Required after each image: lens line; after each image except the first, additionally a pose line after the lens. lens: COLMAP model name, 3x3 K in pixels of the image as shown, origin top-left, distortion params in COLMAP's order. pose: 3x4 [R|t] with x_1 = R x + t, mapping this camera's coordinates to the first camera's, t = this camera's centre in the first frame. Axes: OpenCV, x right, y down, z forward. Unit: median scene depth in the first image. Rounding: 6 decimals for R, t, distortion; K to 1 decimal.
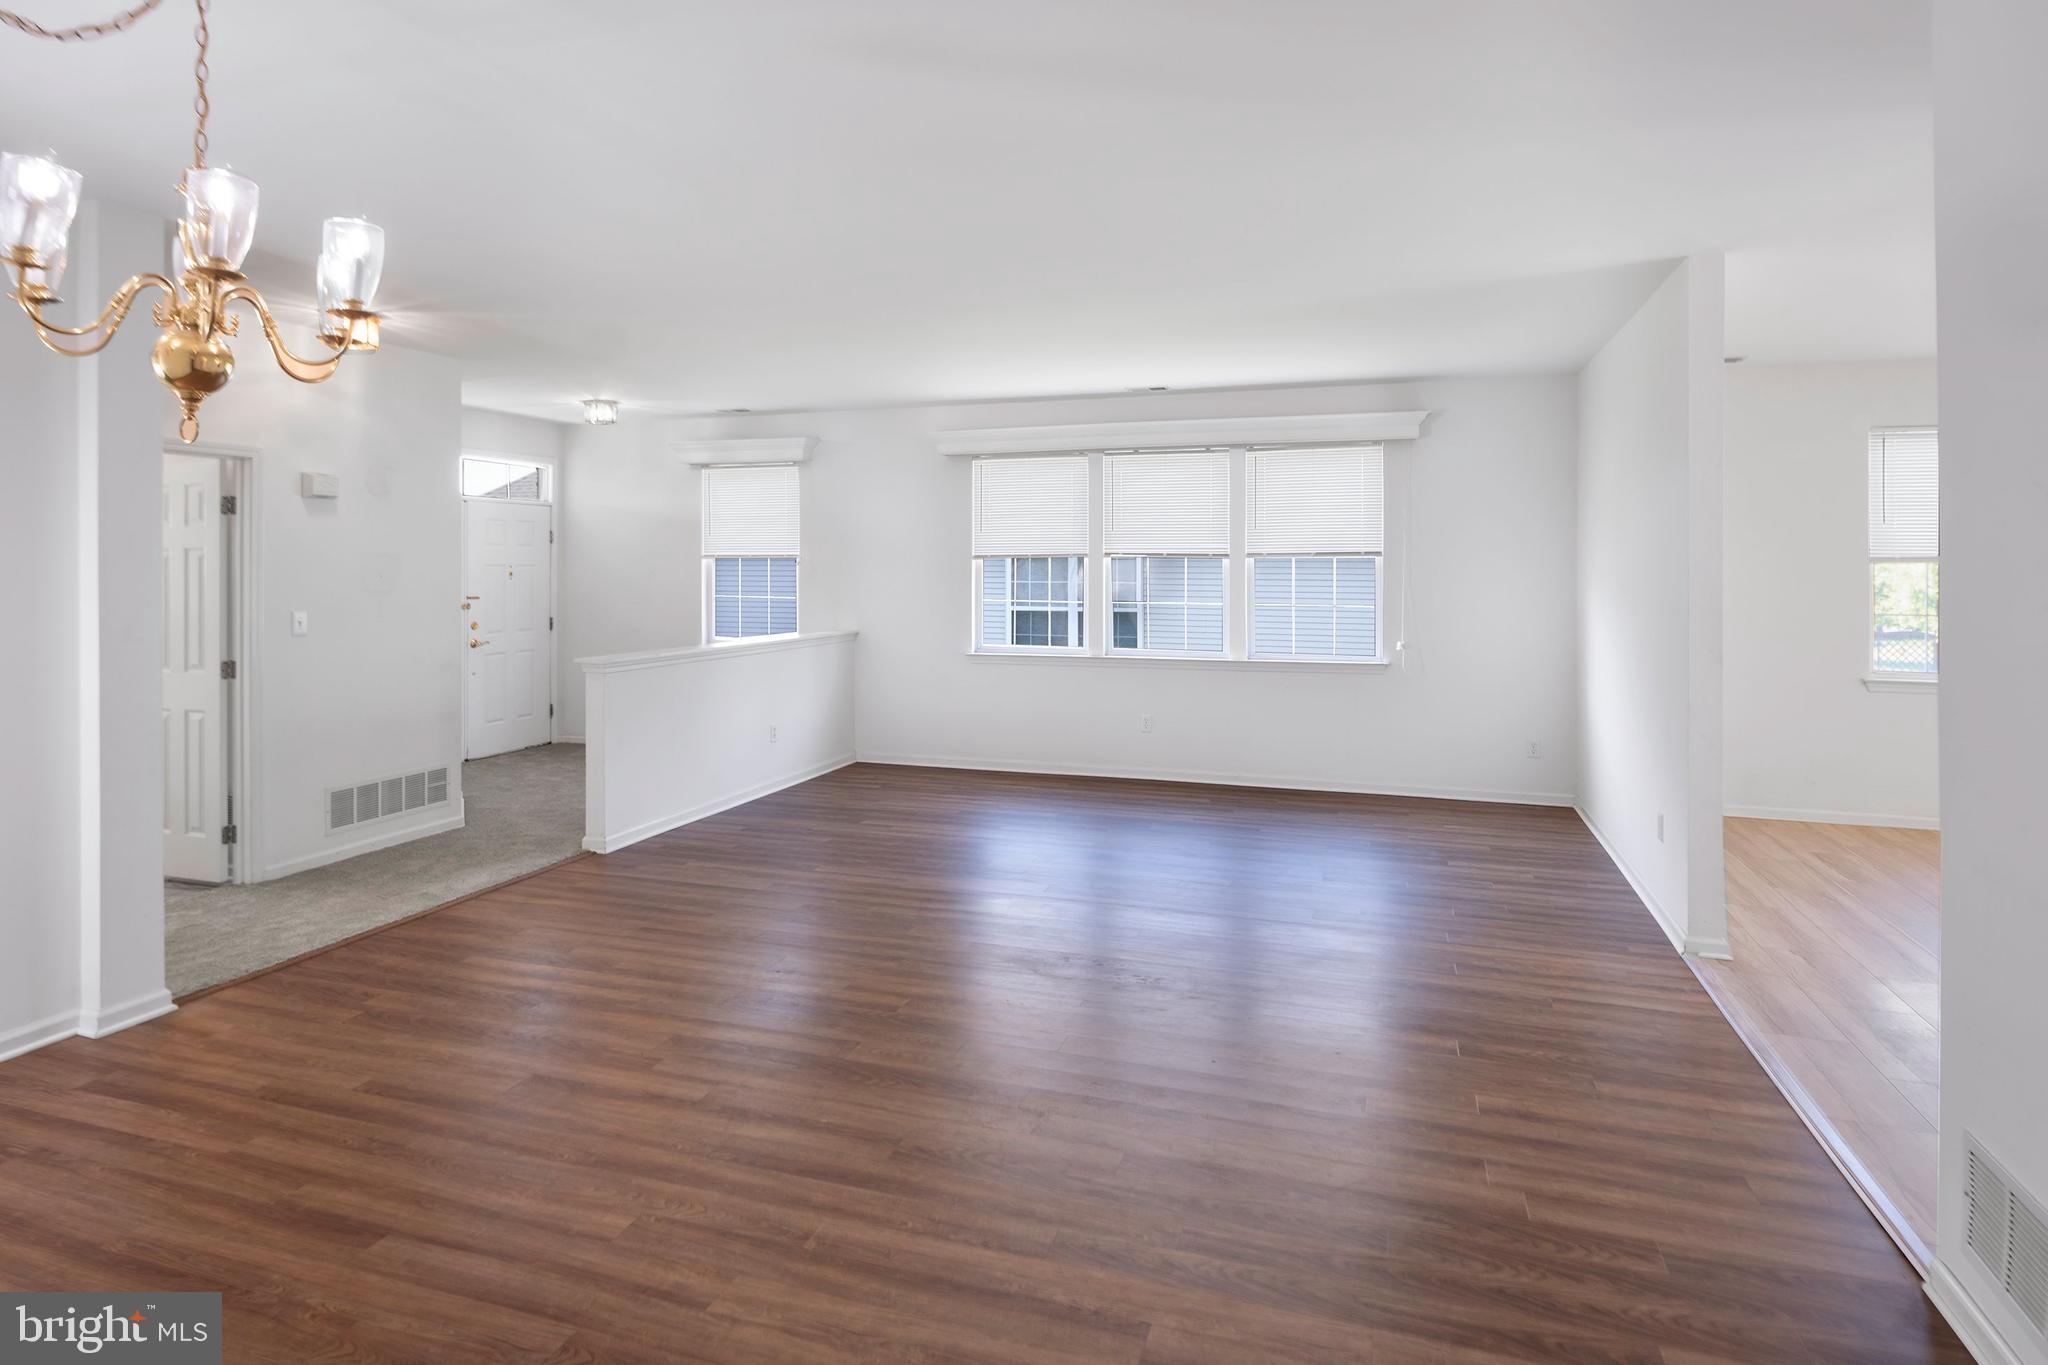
lens RADIAL K [[1135.5, 0, 989.4], [0, 1135.5, 613.0], [0, 0, 1]] dist [0.000283, 0.000607]
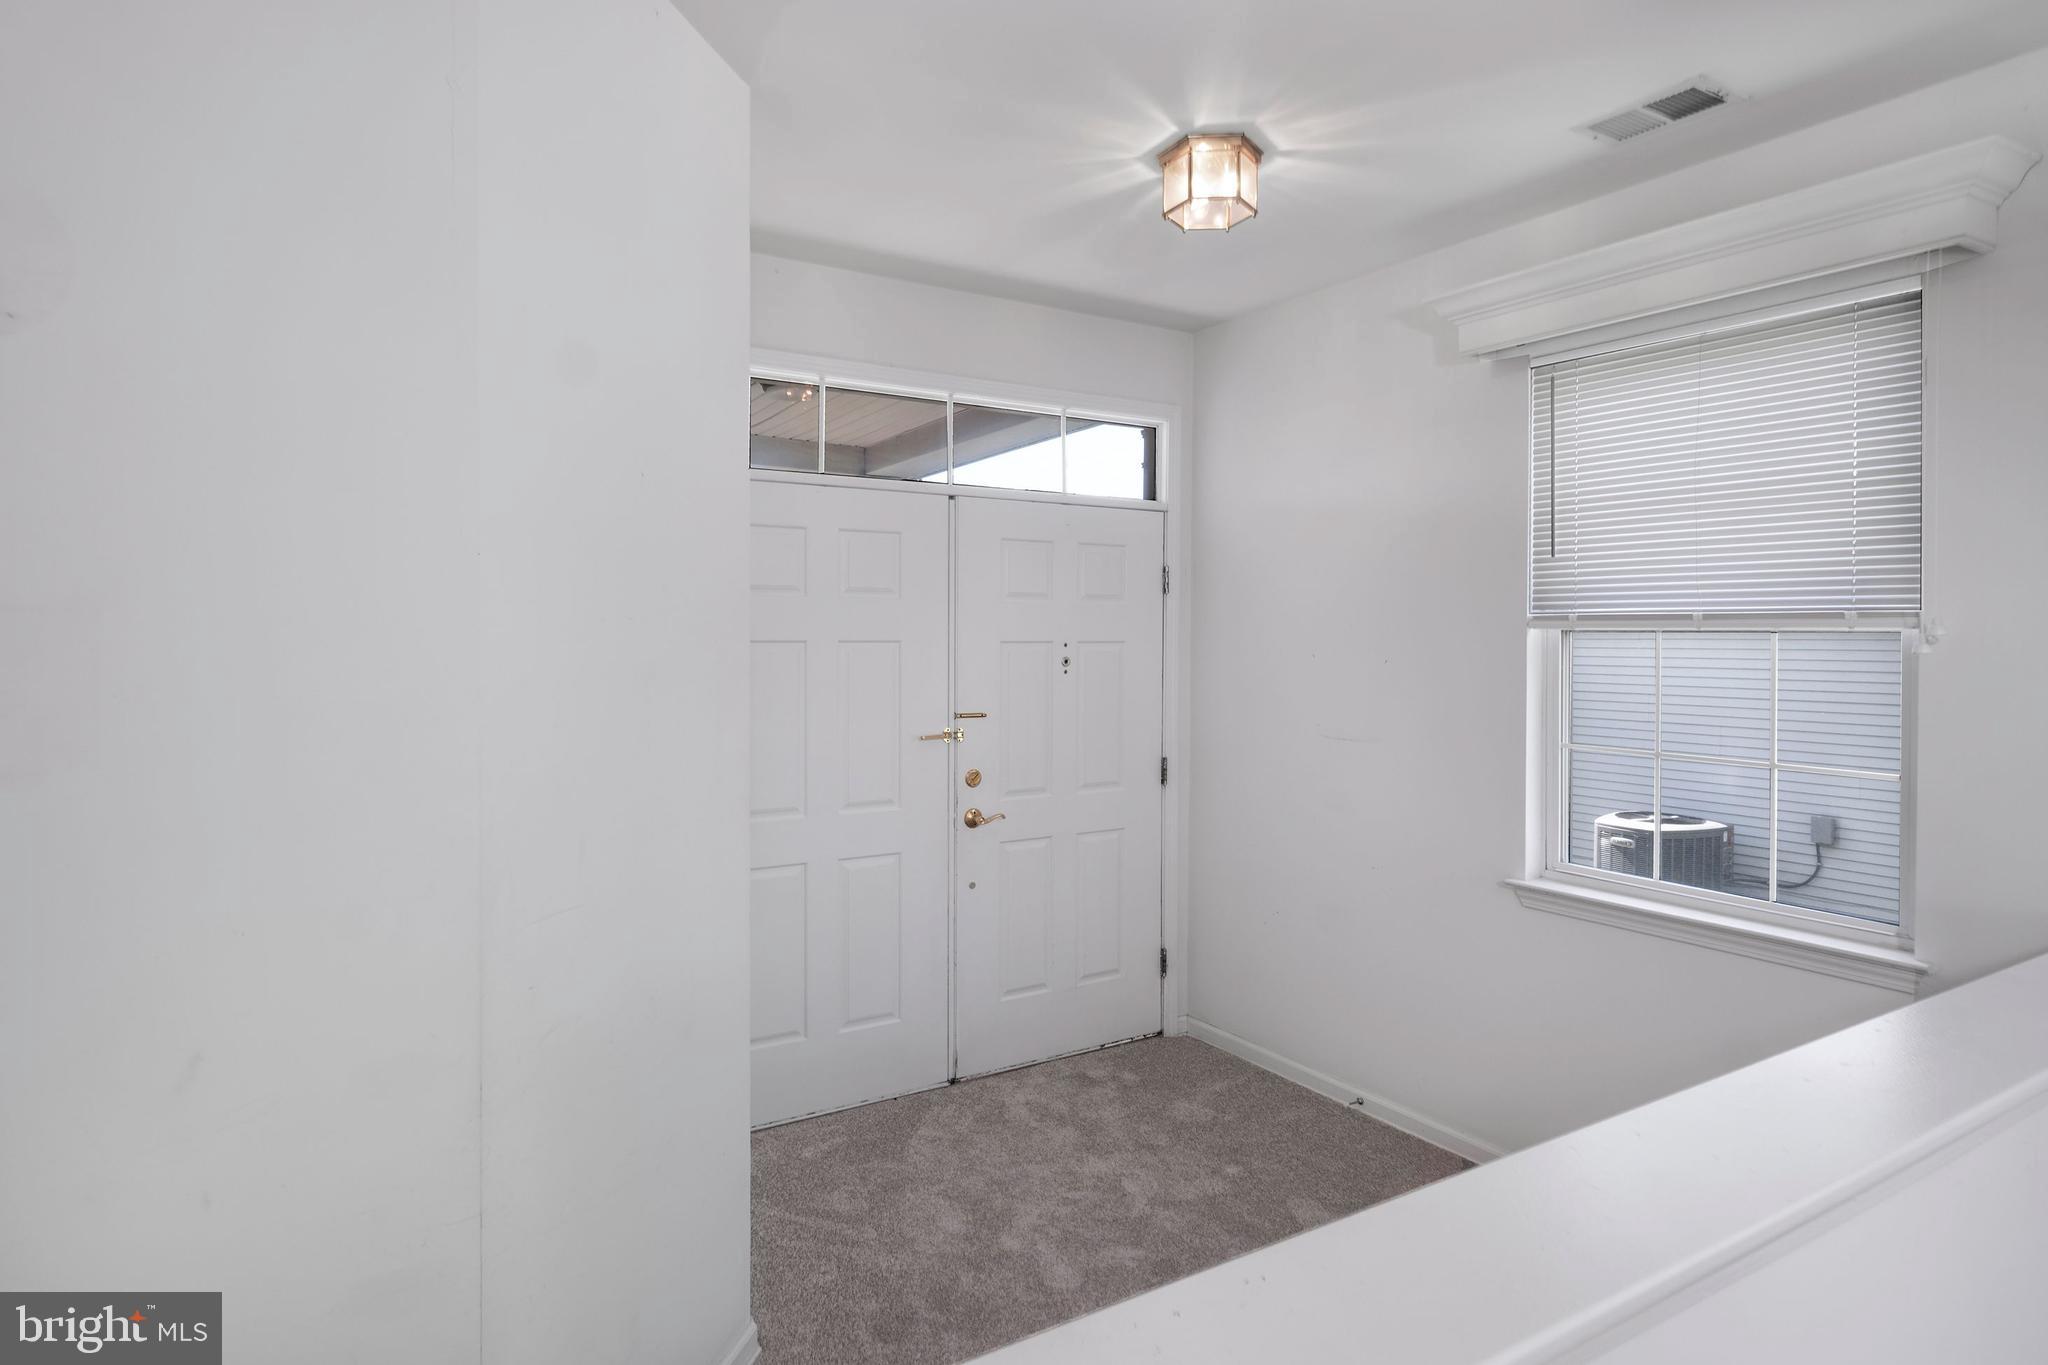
lens RADIAL K [[1135.5, 0, 989.4], [0, 1135.5, 613.0], [0, 0, 1]] dist [0.000283, 0.000607]
pose [[0.779085, -0.004361, -0.626904, -0.145948], [-0.033381, 0.998269, -0.048429, -0.027193], [0.626029, 0.058657, 0.777590, 0.560225]]
